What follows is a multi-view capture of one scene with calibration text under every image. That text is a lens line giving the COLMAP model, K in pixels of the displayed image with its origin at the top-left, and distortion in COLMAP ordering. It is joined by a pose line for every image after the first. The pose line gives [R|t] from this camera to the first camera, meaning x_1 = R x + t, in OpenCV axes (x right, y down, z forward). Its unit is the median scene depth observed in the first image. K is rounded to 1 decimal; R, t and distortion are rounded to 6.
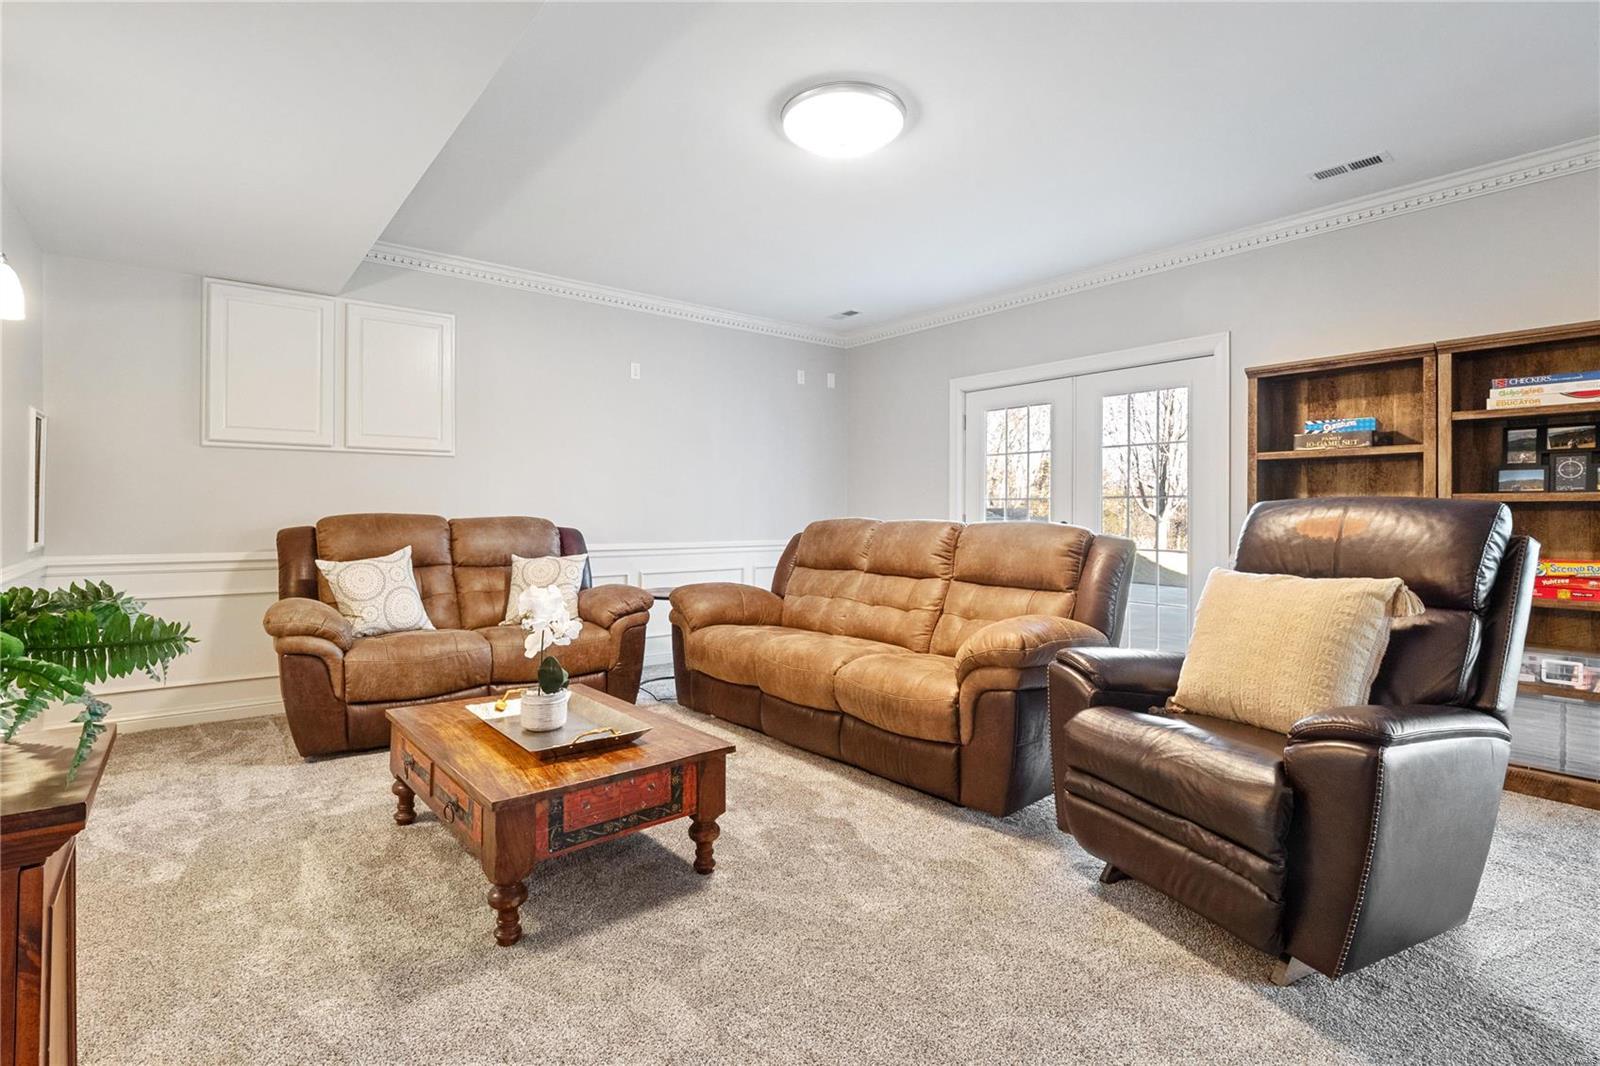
lens RADIAL K [[769.8, 0, 802.8], [0, 769.8, 523.0], [0, 0, 1]] dist [0.003319, 0.000312]
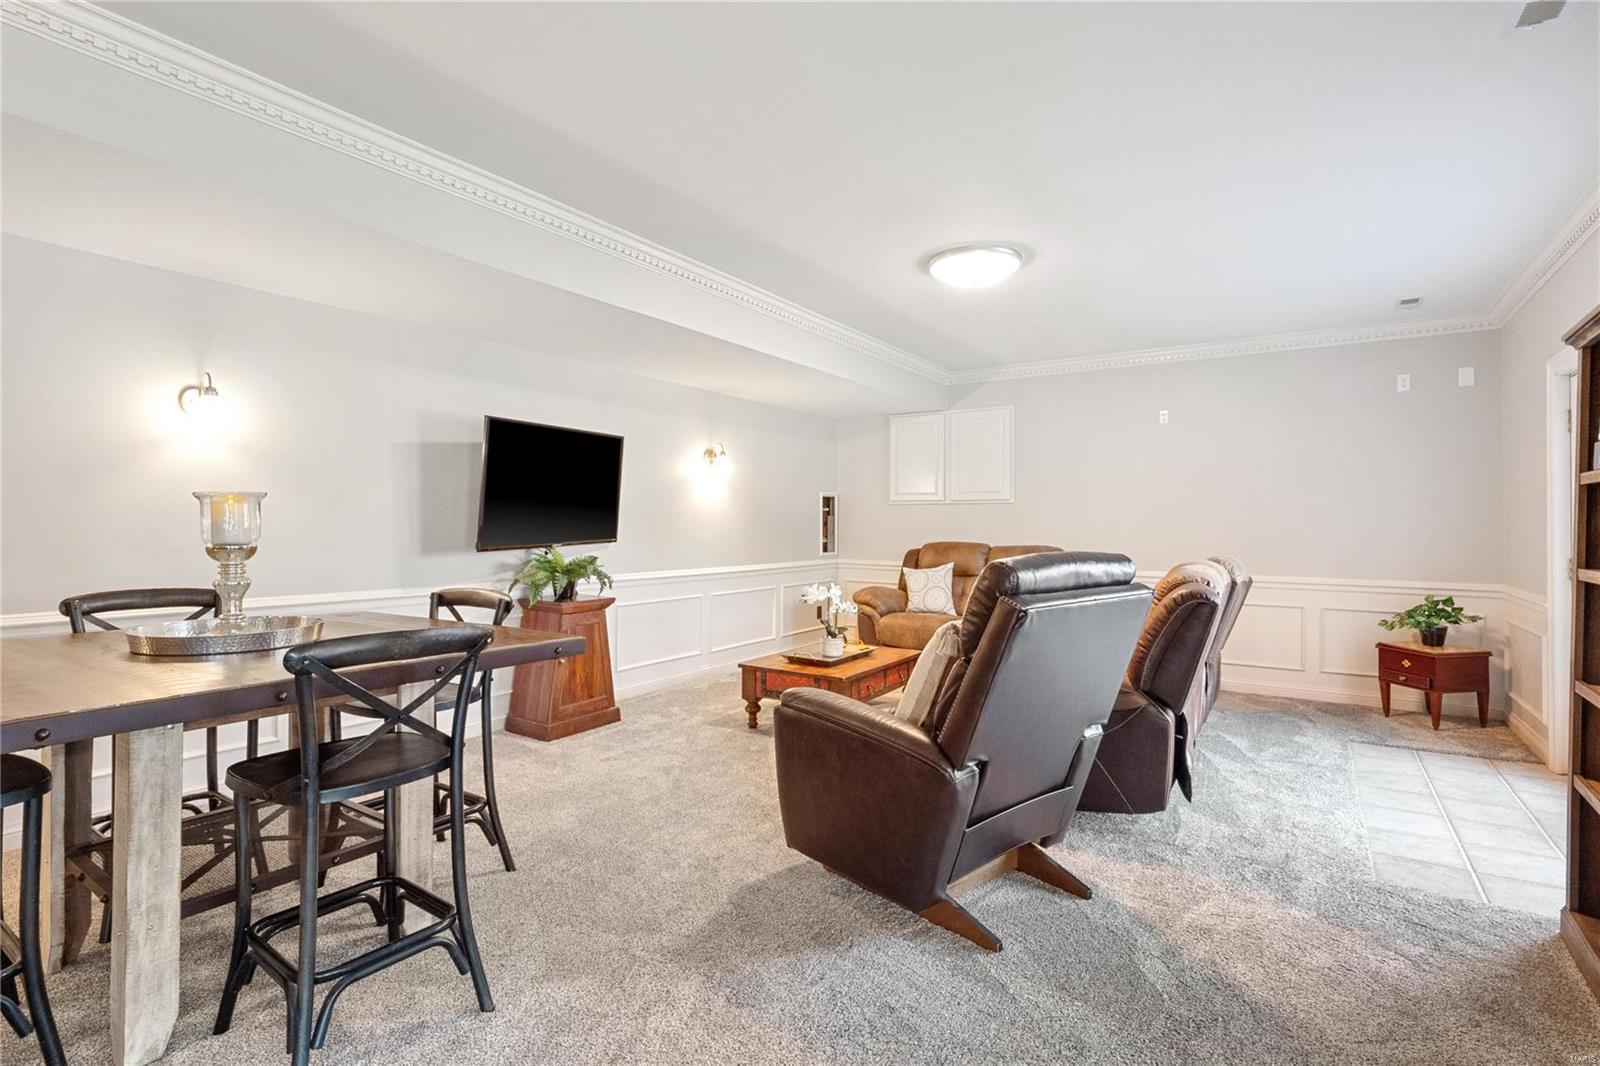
lens RADIAL K [[769.8, 0, 804.8], [0, 769.8, 531.6], [0, 0, 1]] dist [0.003319, 0.000312]
pose [[0.302104, -0.001939, -0.953273, 0.861392], [-0.024375, 0.999655, -0.009758, -0.009790], [0.952963, 0.026183, 0.301952, 0.212262]]
